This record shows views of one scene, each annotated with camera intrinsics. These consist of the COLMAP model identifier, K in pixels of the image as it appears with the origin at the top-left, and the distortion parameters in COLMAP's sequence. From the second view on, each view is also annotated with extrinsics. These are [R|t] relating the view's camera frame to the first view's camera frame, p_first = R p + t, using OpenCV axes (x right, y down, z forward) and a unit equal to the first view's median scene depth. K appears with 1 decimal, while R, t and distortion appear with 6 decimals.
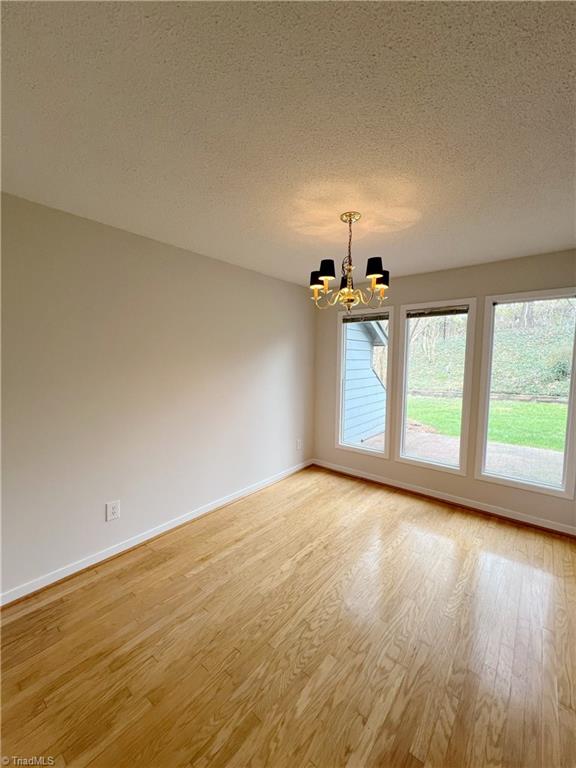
lens RADIAL K [[308.3, 0, 287.4], [0, 308.3, 384.7], [0, 0, 1]] dist [0.001528, 0.000466]
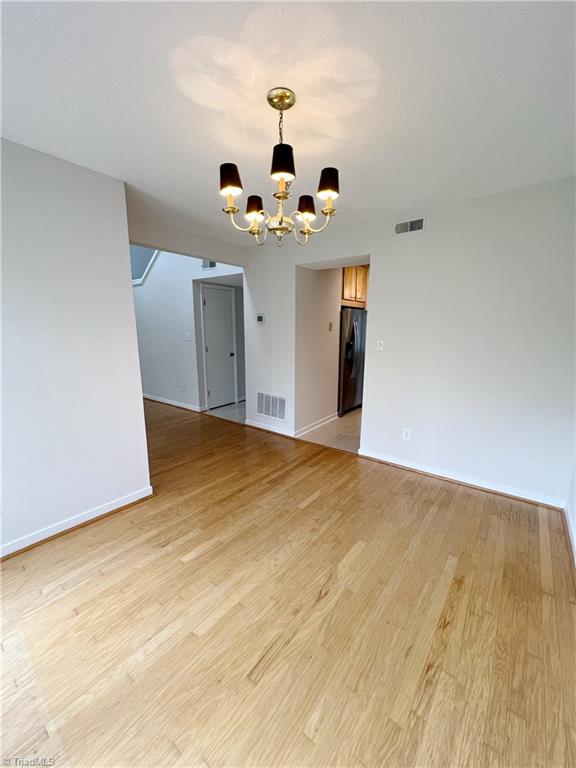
lens RADIAL K [[308.3, 0, 287.4], [0, 308.3, 384.7], [0, 0, 1]] dist [0.001528, 0.000466]
pose [[-0.999517, -0.011863, -0.028727, 0.157810], [-0.019108, 0.963532, 0.266908, -0.080243], [0.024513, 0.267328, -0.963294, 1.413203]]
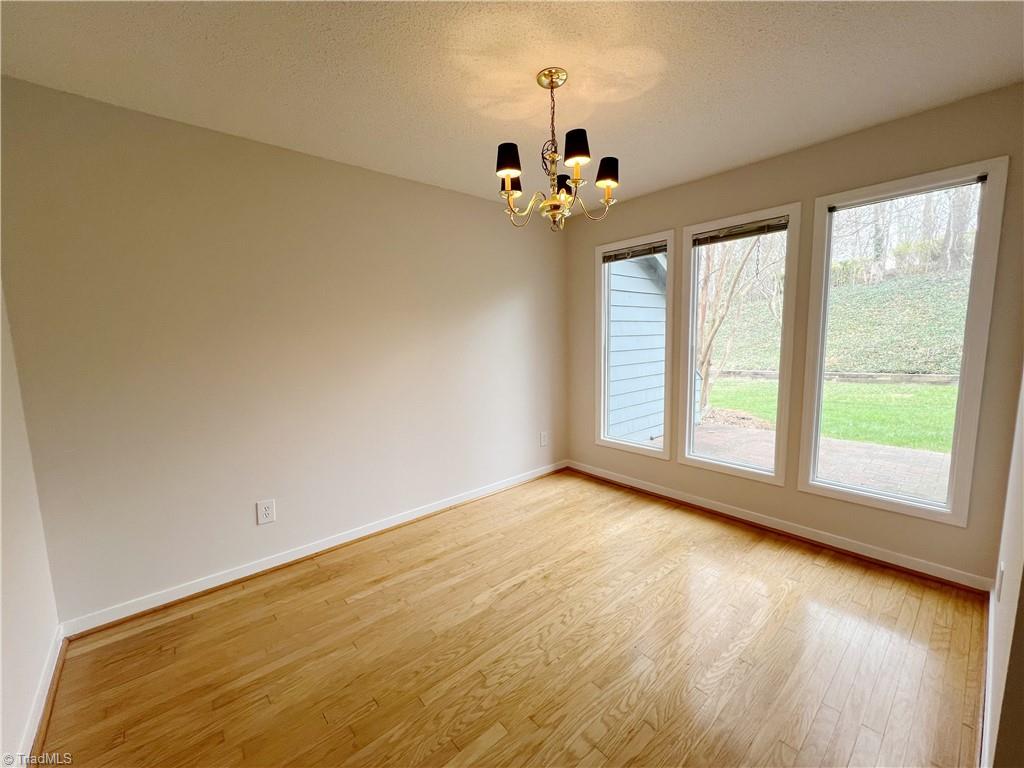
lens RADIAL K [[411.0, 0, 513.4], [0, 411.0, 386.1], [0, 0, 1]] dist [0.001528, 0.000466]
pose [[0.986235, -0.010695, -0.165004, 0.199314], [0.016766, 0.999231, 0.035446, 0.057443], [0.164498, -0.037725, 0.985656, 0.080937]]
